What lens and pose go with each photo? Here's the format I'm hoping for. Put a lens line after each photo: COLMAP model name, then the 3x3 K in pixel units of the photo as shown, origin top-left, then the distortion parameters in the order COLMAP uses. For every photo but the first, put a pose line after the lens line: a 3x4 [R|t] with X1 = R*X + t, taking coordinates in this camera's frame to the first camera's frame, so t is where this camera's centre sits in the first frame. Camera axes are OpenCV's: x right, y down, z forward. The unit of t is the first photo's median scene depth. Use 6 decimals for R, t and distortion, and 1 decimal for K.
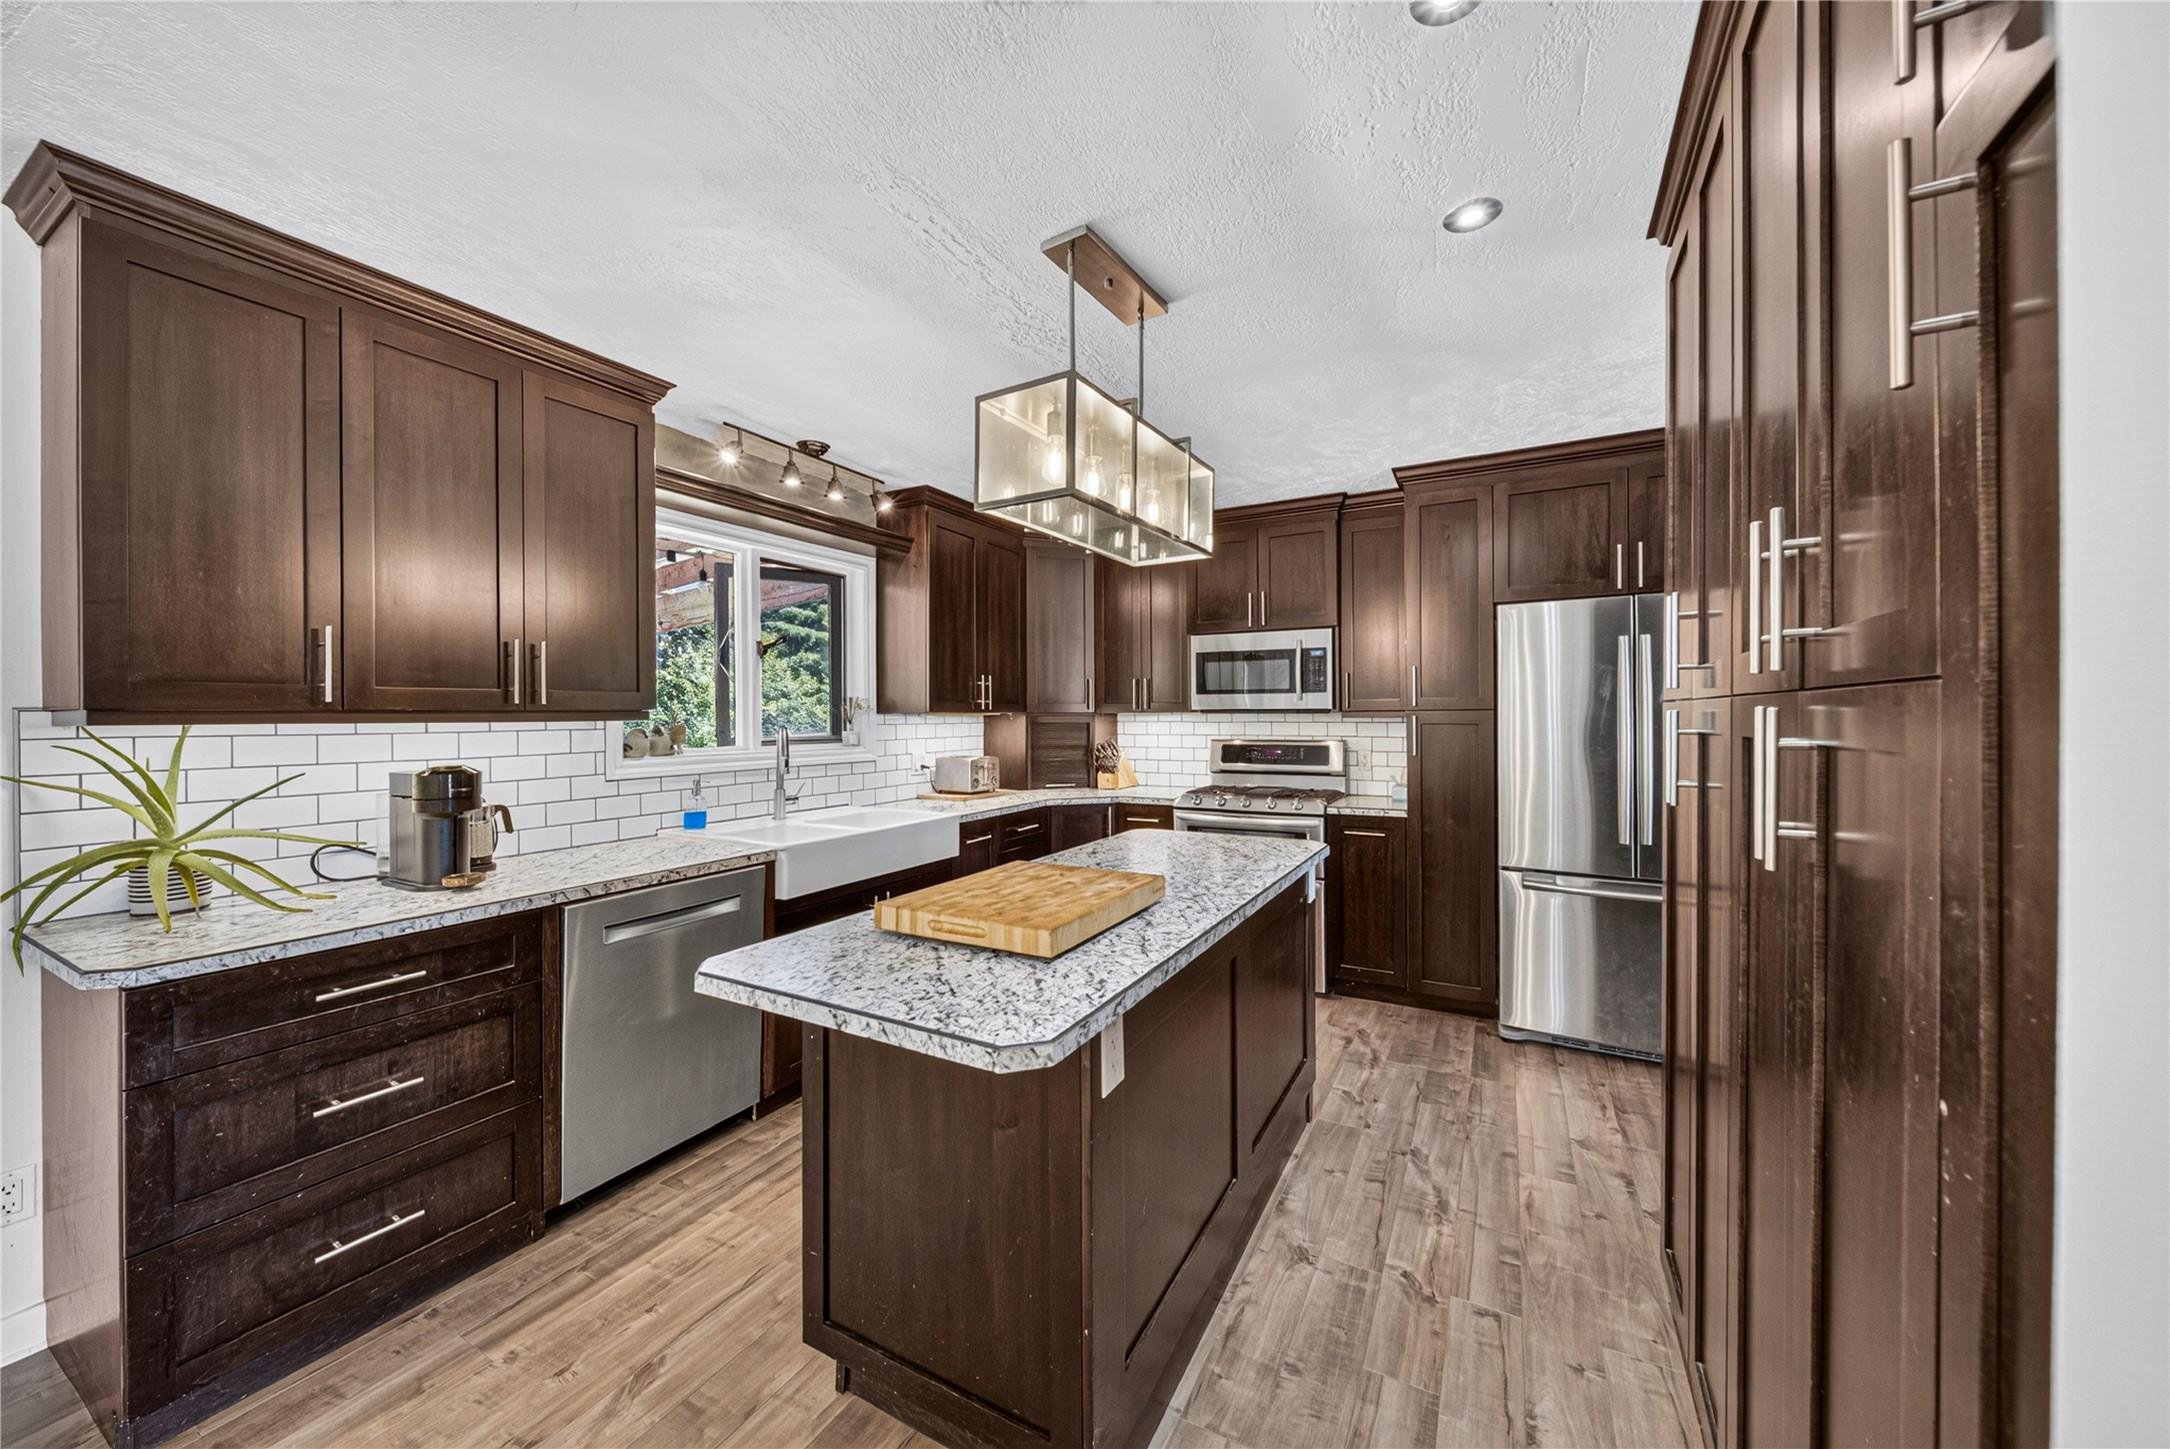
lens RADIAL K [[769.9, 0, 1087.6], [0, 769.9, 712.9], [0, 0, 1]] dist [-0.000468, -0.000080]
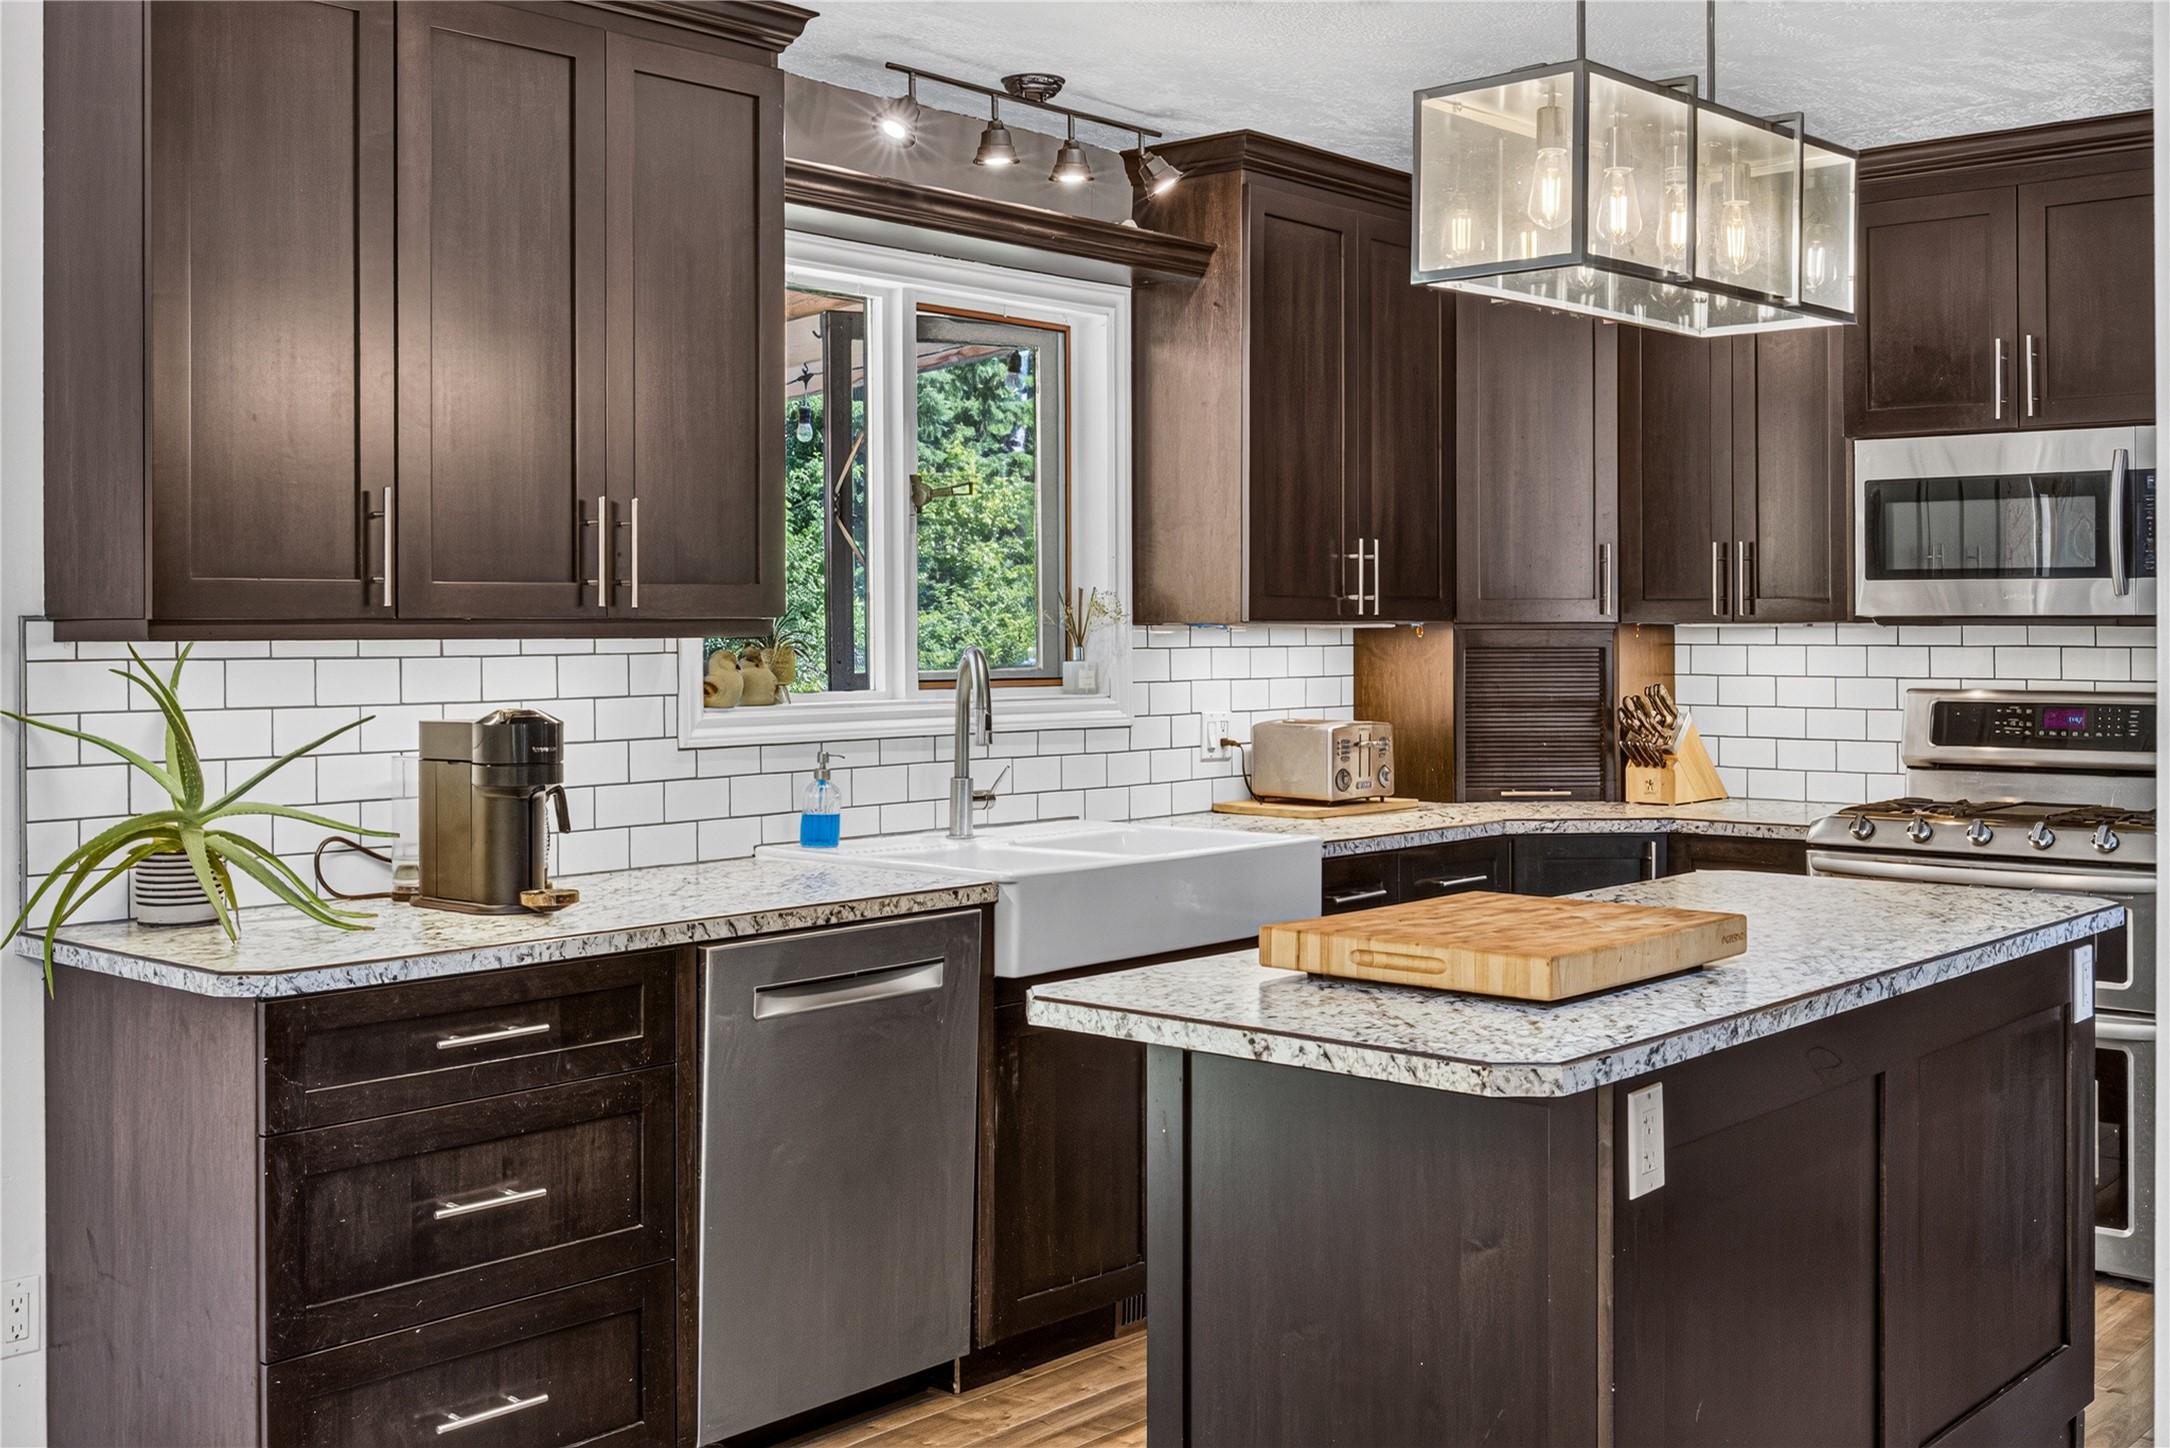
lens RADIAL K [[2260.7, 0, 1079.7], [0, 2260.7, 631.2], [0, 0, 1]] dist [0.009500, -0.002850]
pose [[0.975002, 0.002690, -0.222180, -0.005634], [-0.001612, 0.999986, 0.005035, -0.002535], [0.222190, -0.004551, 0.974993, -0.515570]]
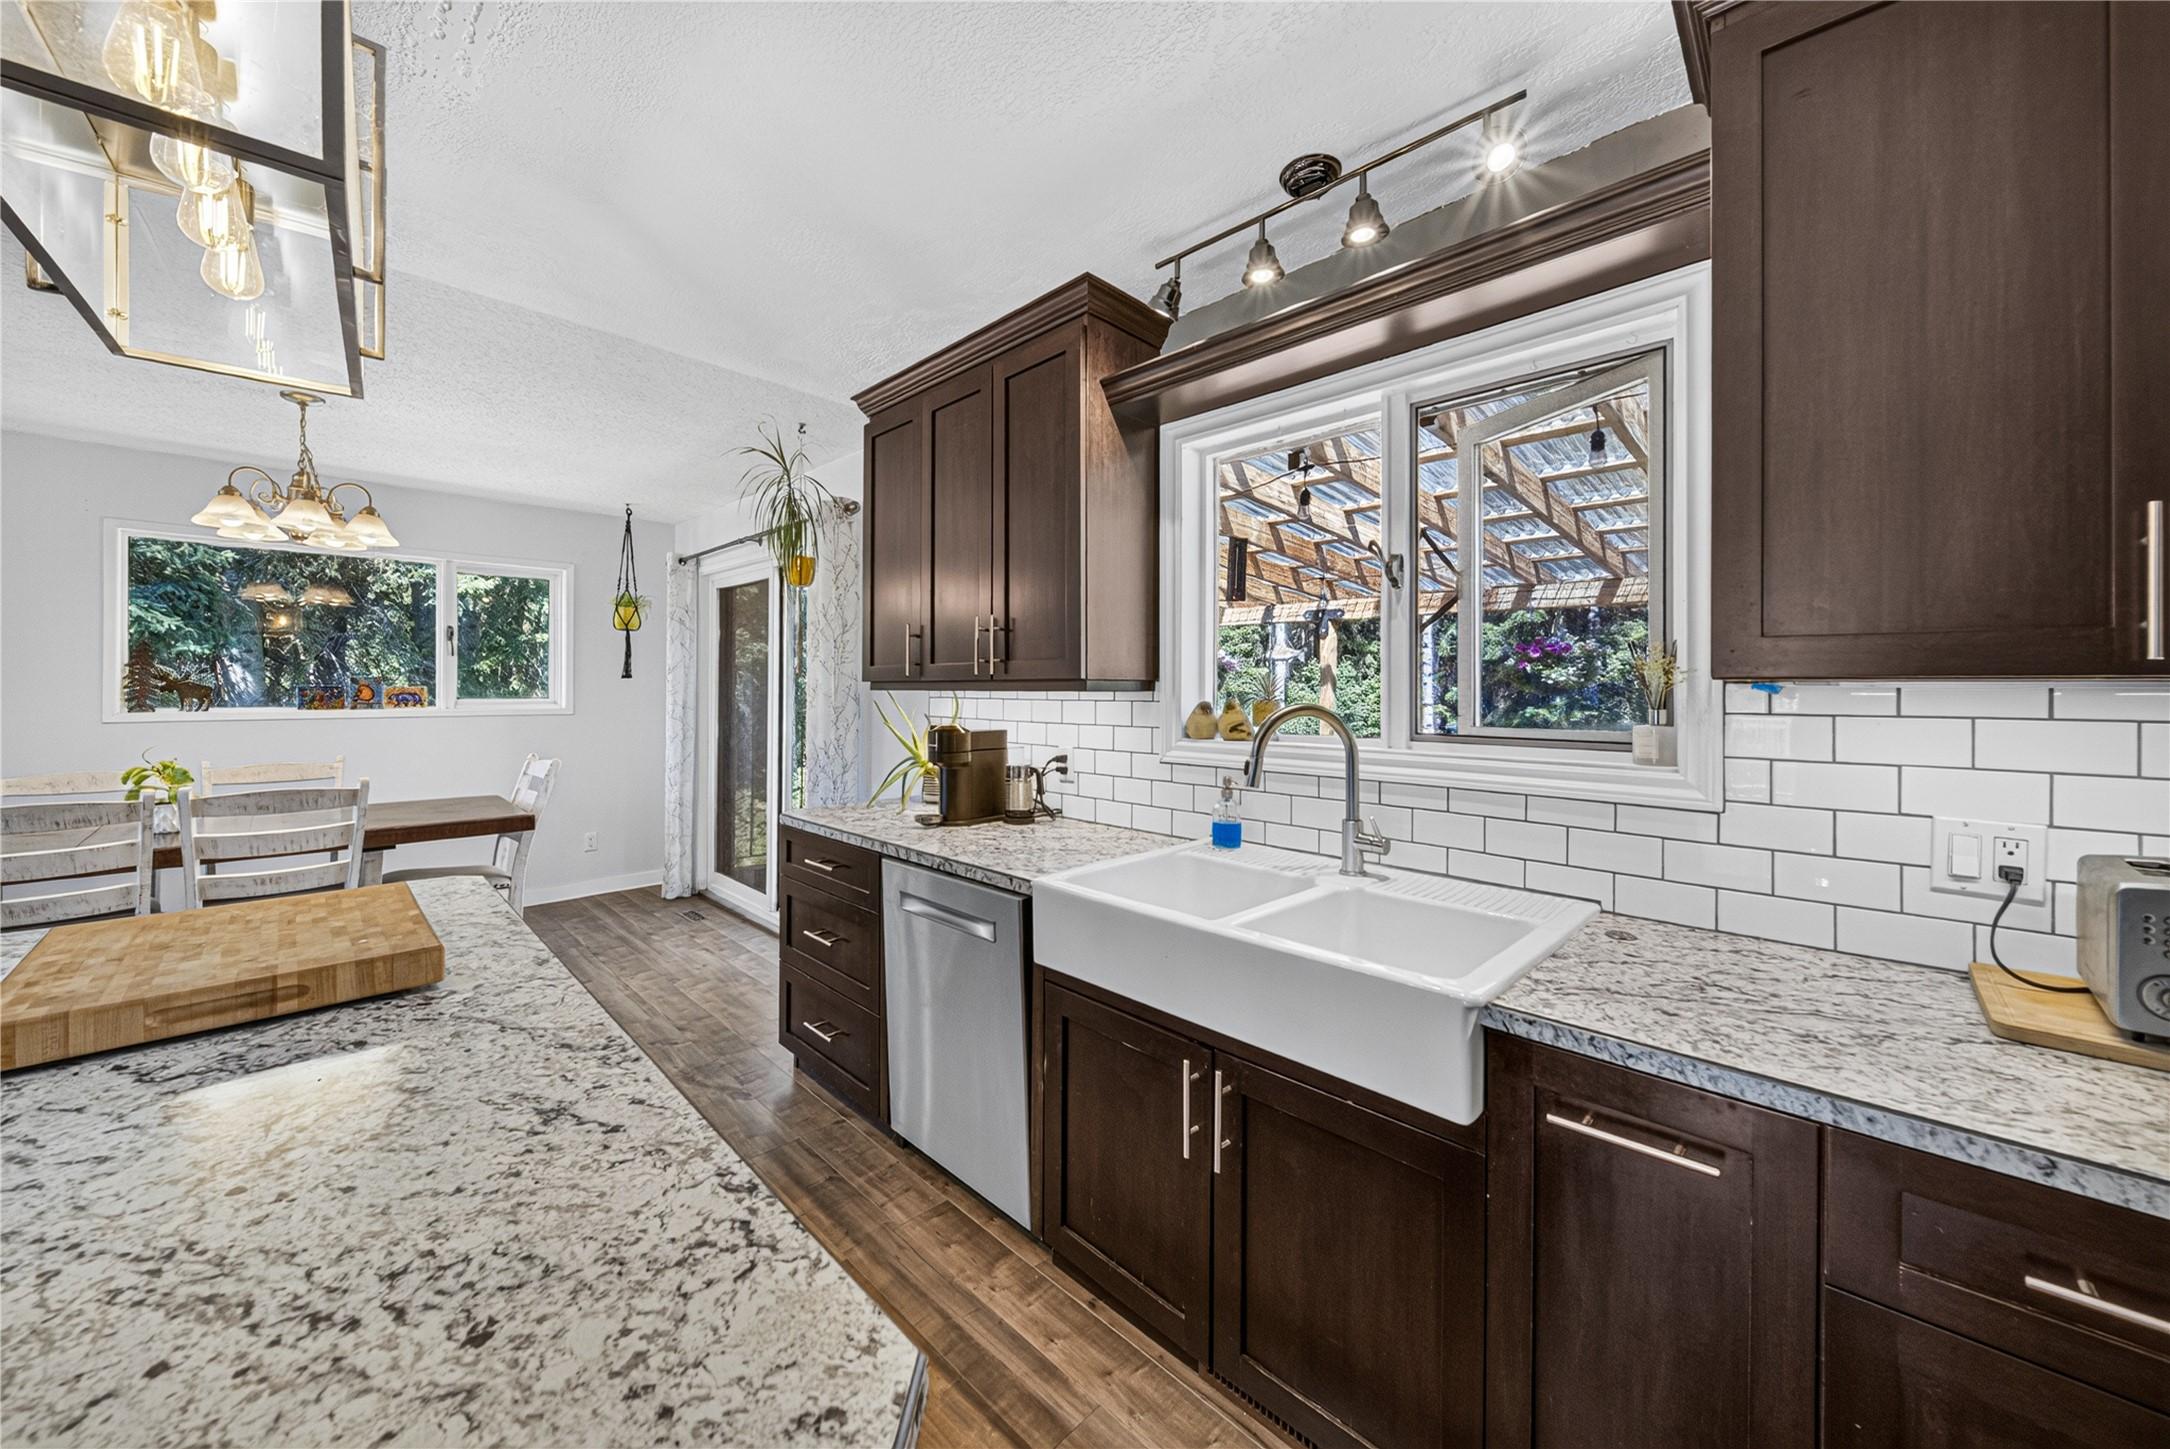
lens RADIAL K [[775.9, 0, 1088.1], [0, 775.9, 692.5], [0, 0, 1]] dist [0.000380, -0.000055]
pose [[-0.272121, 0.006114, -0.962244, 0.247366], [-0.001415, 0.999976, 0.006754, 0.005330], [0.962262, 0.003200, -0.272106, 1.265463]]
